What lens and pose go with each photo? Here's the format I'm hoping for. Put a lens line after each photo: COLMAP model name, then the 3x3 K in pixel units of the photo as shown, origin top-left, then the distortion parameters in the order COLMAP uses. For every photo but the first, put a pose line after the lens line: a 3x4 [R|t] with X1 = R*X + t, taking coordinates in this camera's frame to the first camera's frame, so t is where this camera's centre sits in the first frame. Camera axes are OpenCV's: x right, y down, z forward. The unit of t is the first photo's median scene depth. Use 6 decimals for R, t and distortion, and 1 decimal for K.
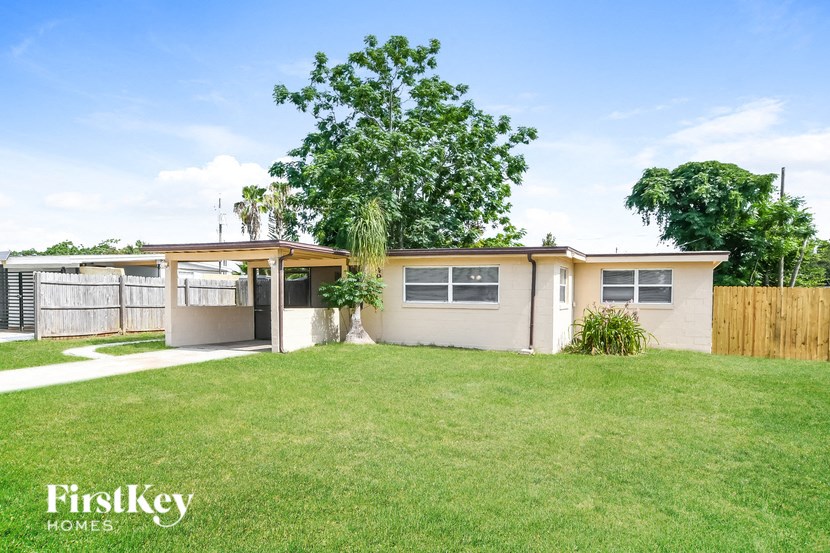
lens RADIAL K [[407.8, 0, 415.0], [0, 407.8, 276.5], [0, 0, 1]] dist [0.014104, 0.000326]
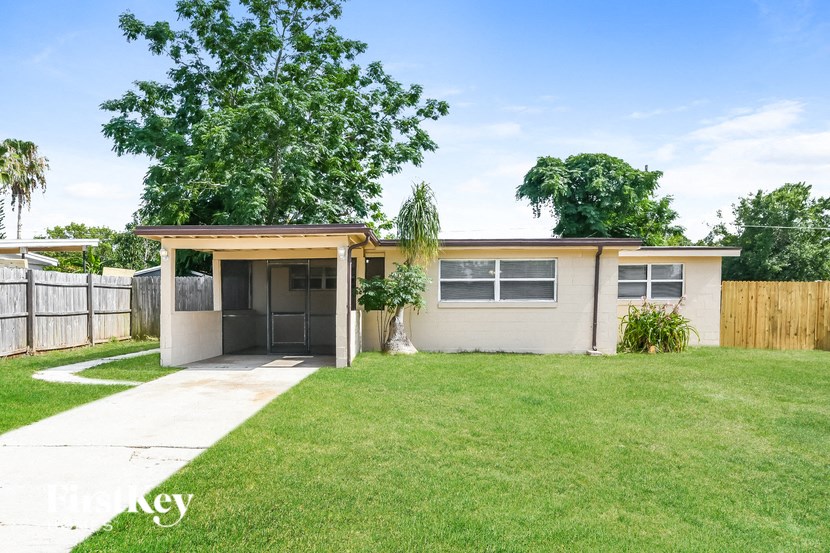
lens RADIAL K [[492.6, 0, 415.0], [0, 492.6, 276.5], [0, 0, 1]] dist [-0.011435, -0.001233]
pose [[0.963578, -0.001495, 0.267422, -0.294083], [-0.000401, 0.999975, 0.007037, 0.003423], [-0.267426, -0.006888, 0.963554, 0.034598]]
